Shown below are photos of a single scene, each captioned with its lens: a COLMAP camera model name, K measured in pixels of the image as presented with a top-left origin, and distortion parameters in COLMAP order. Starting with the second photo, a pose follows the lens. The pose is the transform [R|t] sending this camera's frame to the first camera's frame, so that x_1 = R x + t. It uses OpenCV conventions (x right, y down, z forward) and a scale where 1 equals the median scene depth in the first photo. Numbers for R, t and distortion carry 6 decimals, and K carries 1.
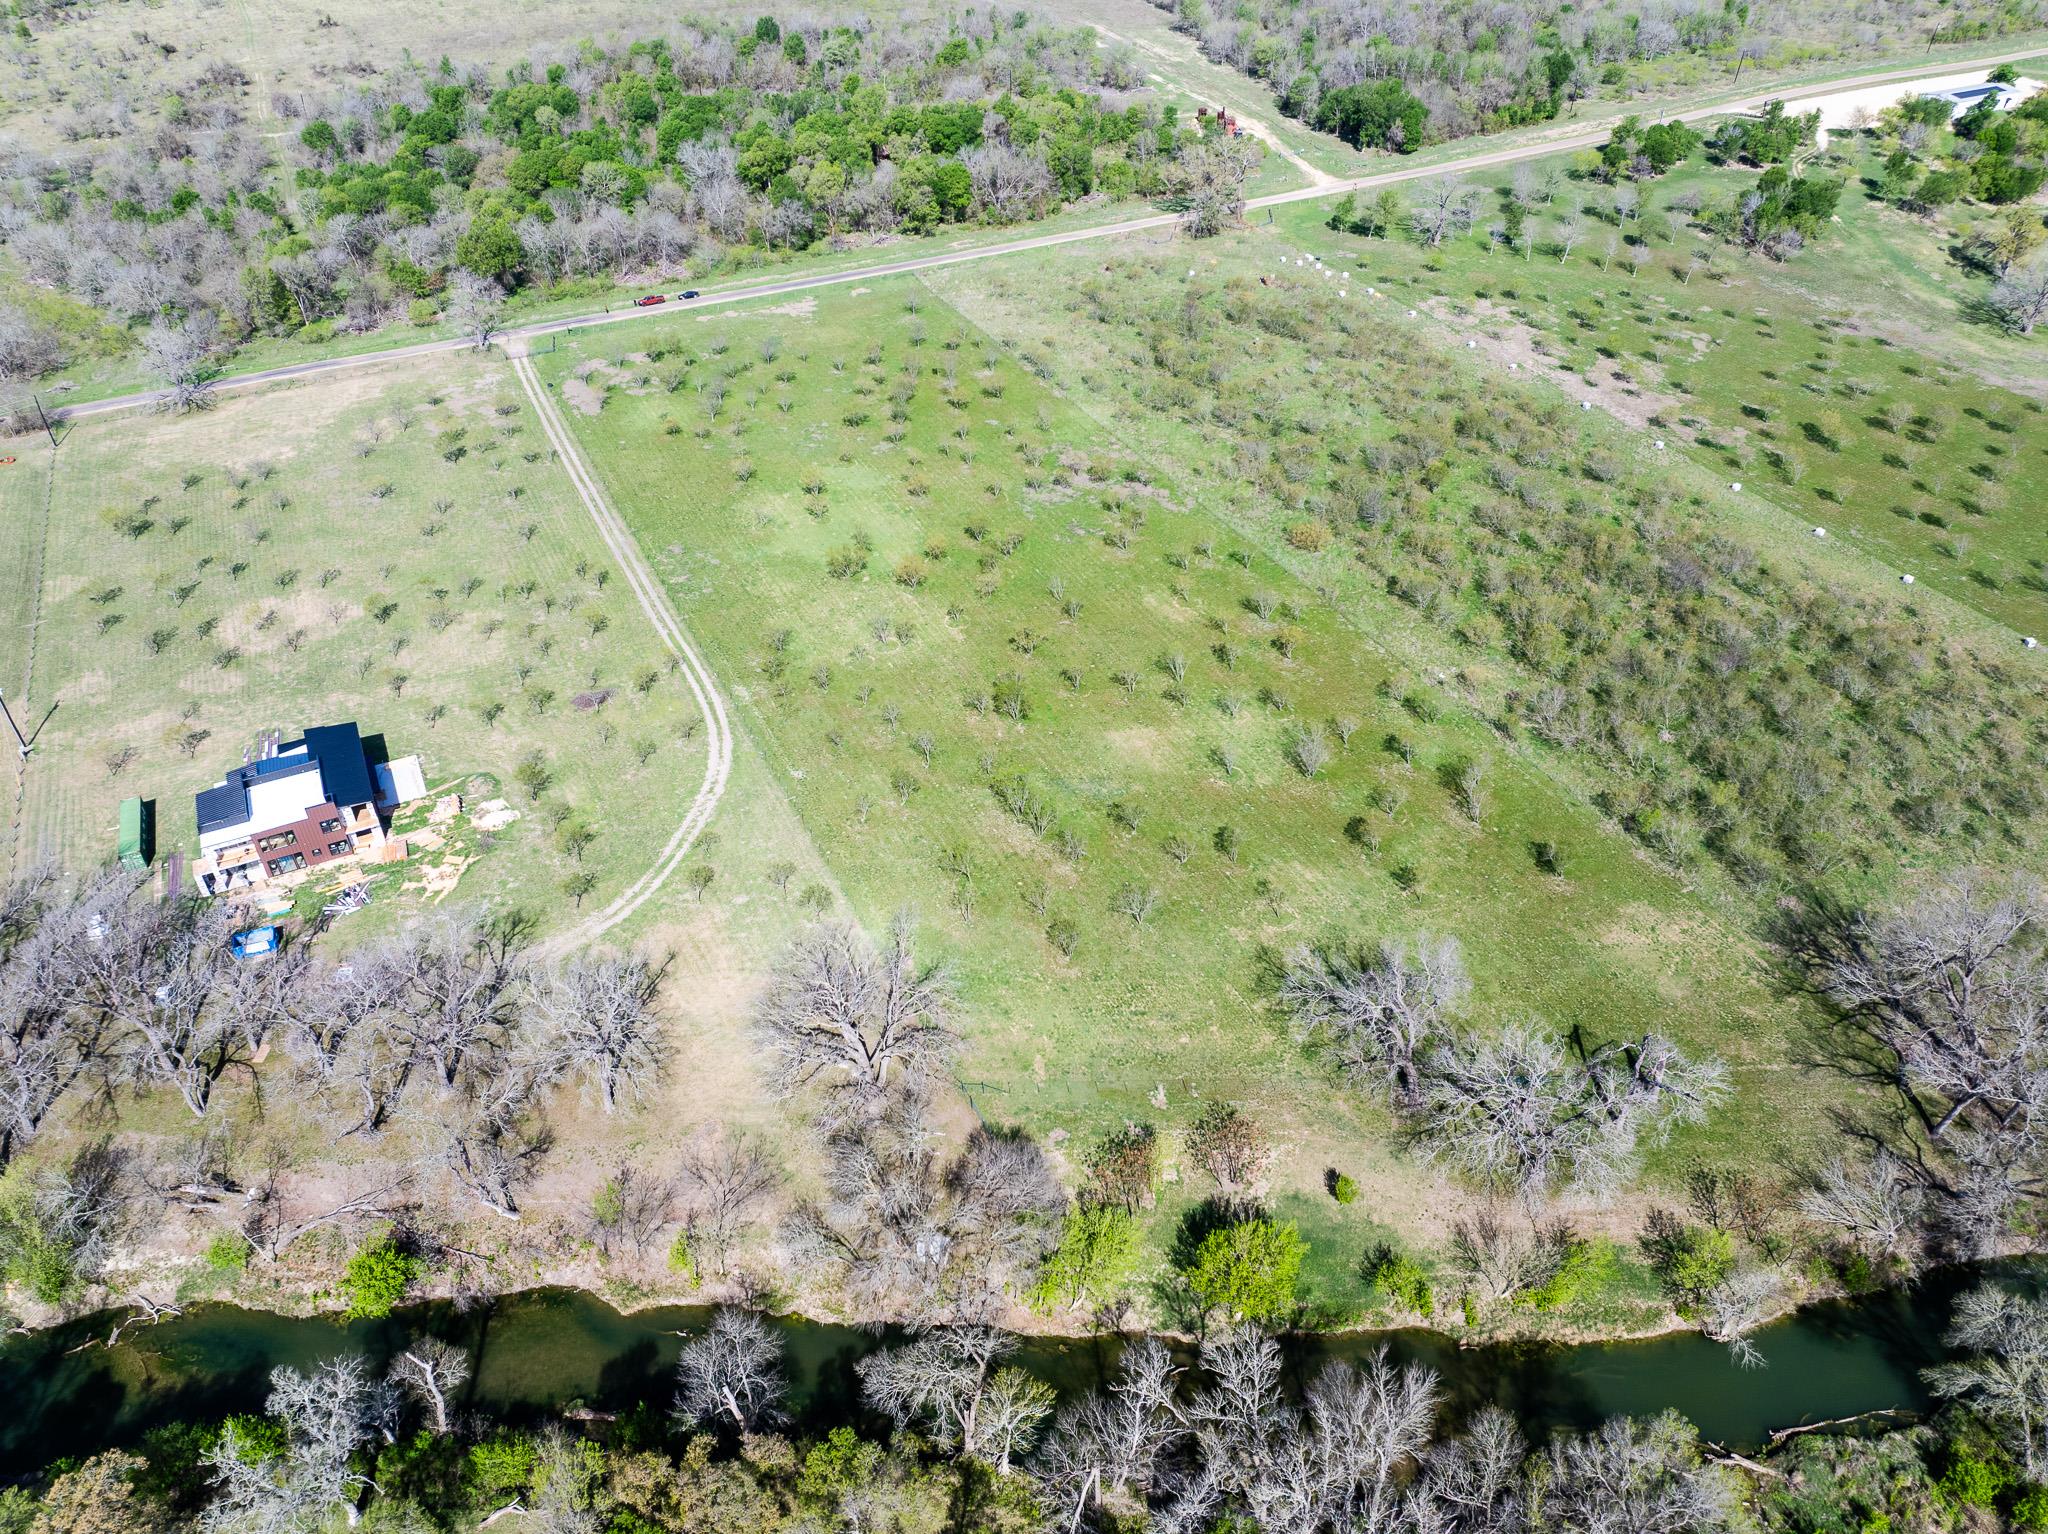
lens RADIAL K [[1441.7, 0, 1033.4], [0, 1441.7, 757.2], [0, 0, 1]] dist [-0.045961, 0.014197]
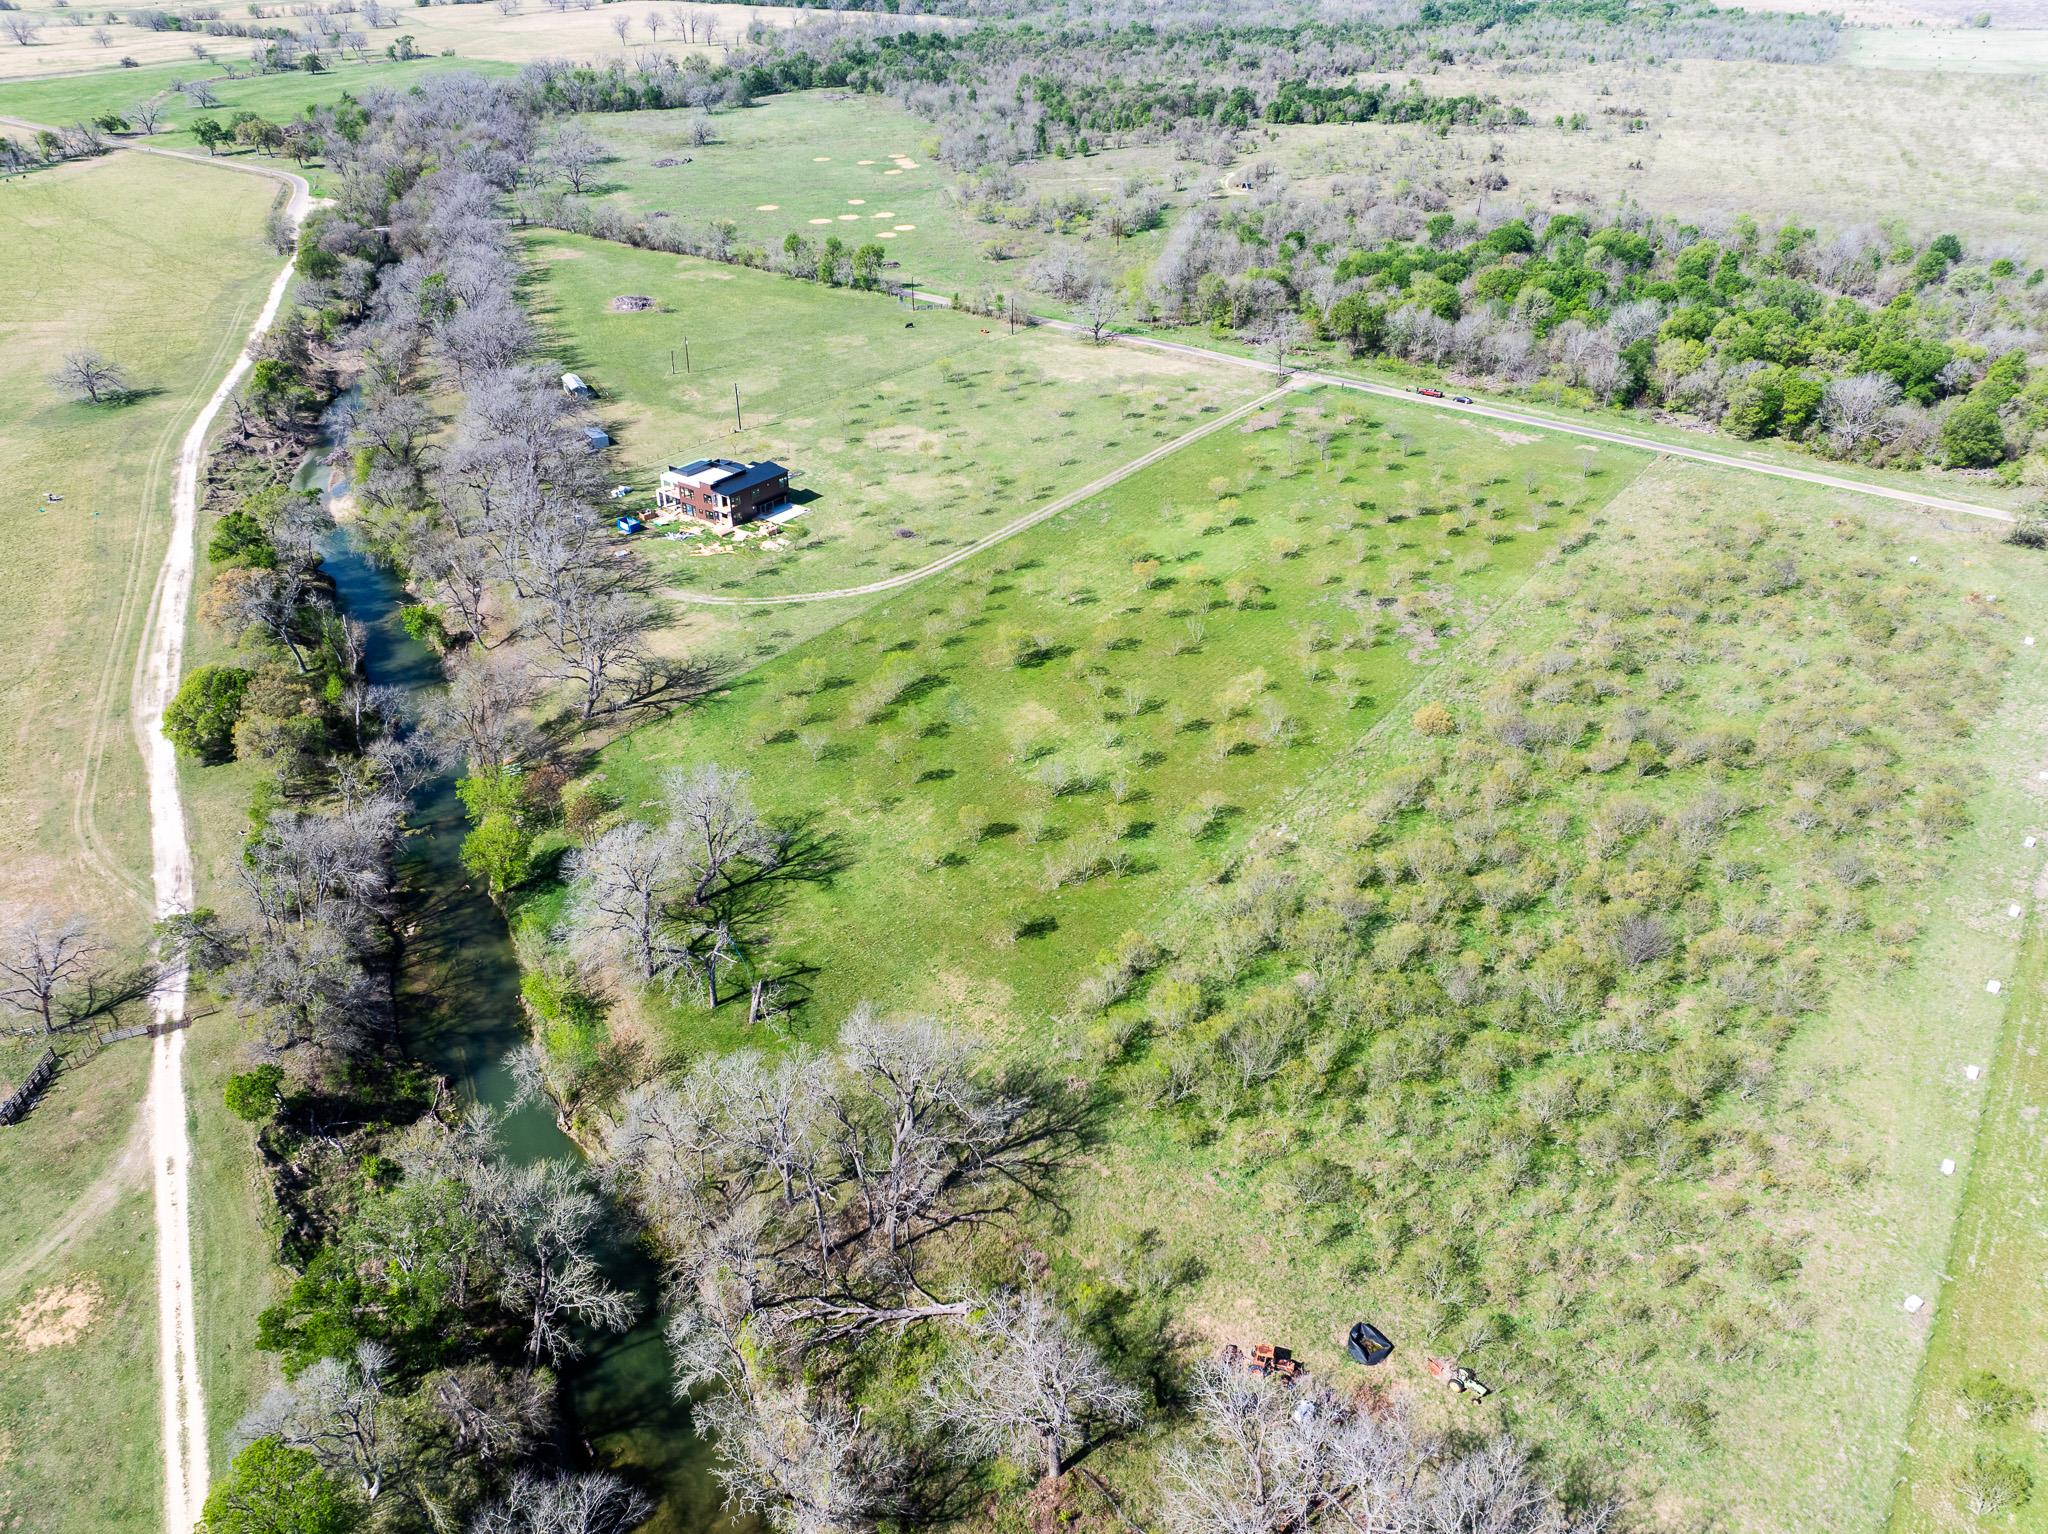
lens RADIAL K [[1441.7, 0, 1034.6], [0, 1441.7, 756.5], [0, 0, 1]] dist [-0.045961, 0.014197]
pose [[0.449703, 0.470725, -0.759069, 0.712467], [-0.548475, 0.816283, 0.181266, -0.143208], [0.704941, 0.334814, 0.625266, 0.204088]]
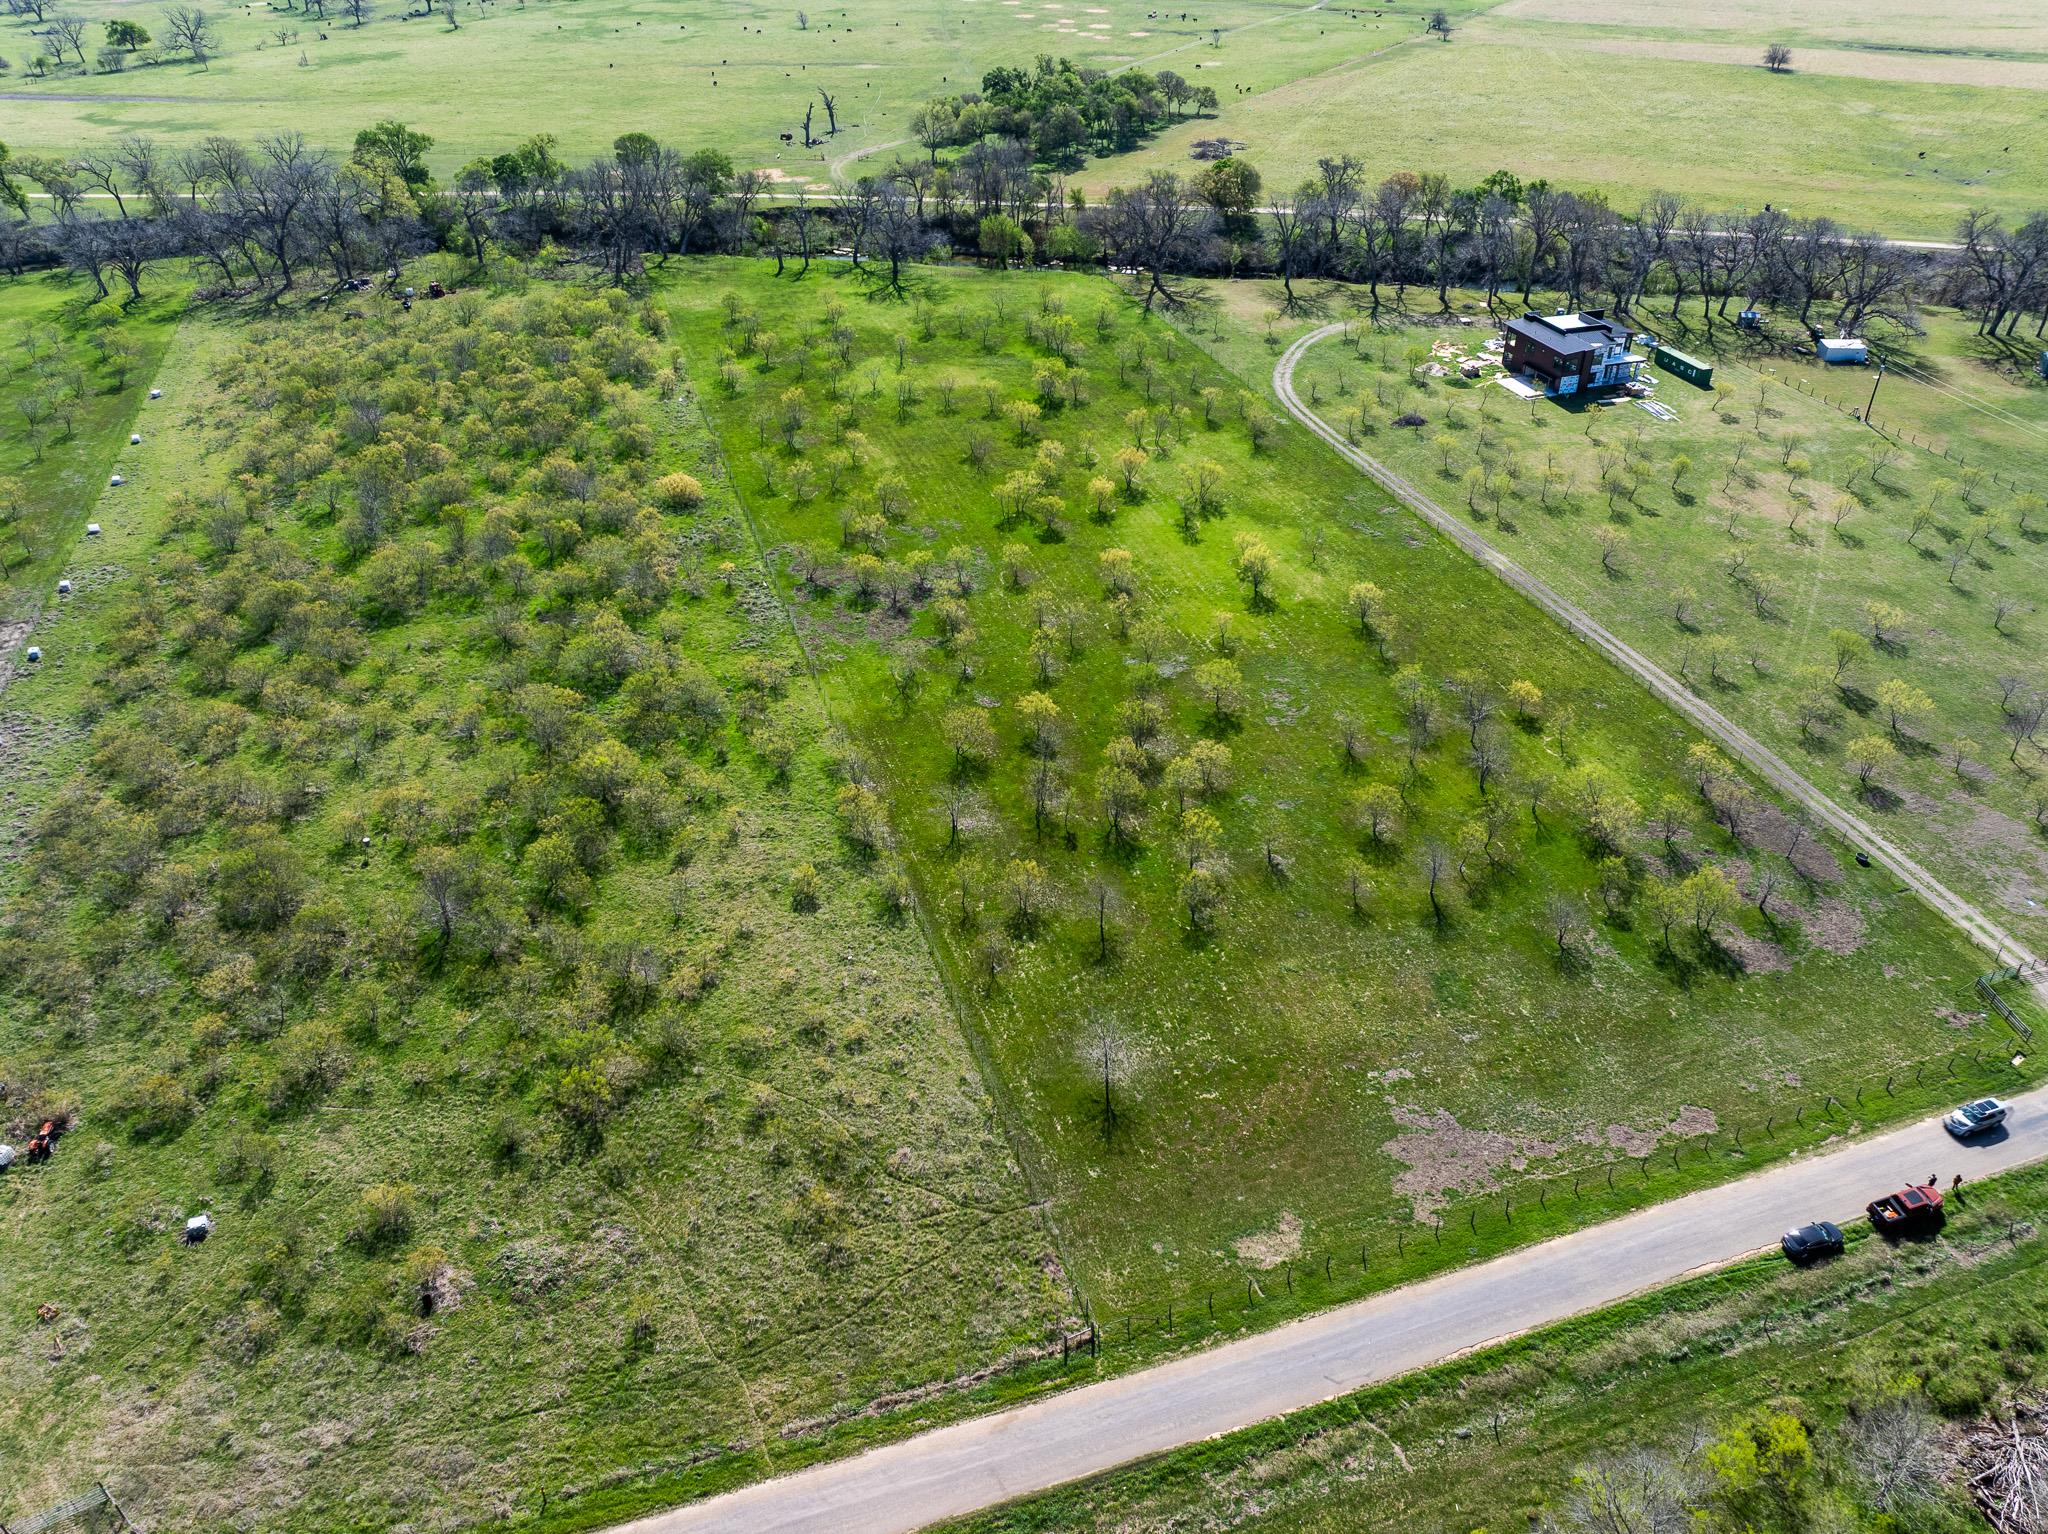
lens RADIAL K [[1441.7, 0, 1037.4], [0, 1441.7, 774.8], [0, 0, 1]] dist [-0.045961, 0.014197]
pose [[-0.990998, -0.078168, 0.108683, -0.119126], [0.080404, 0.301577, 0.950046, -0.813376], [-0.107039, 0.950232, -0.292577, 1.241391]]
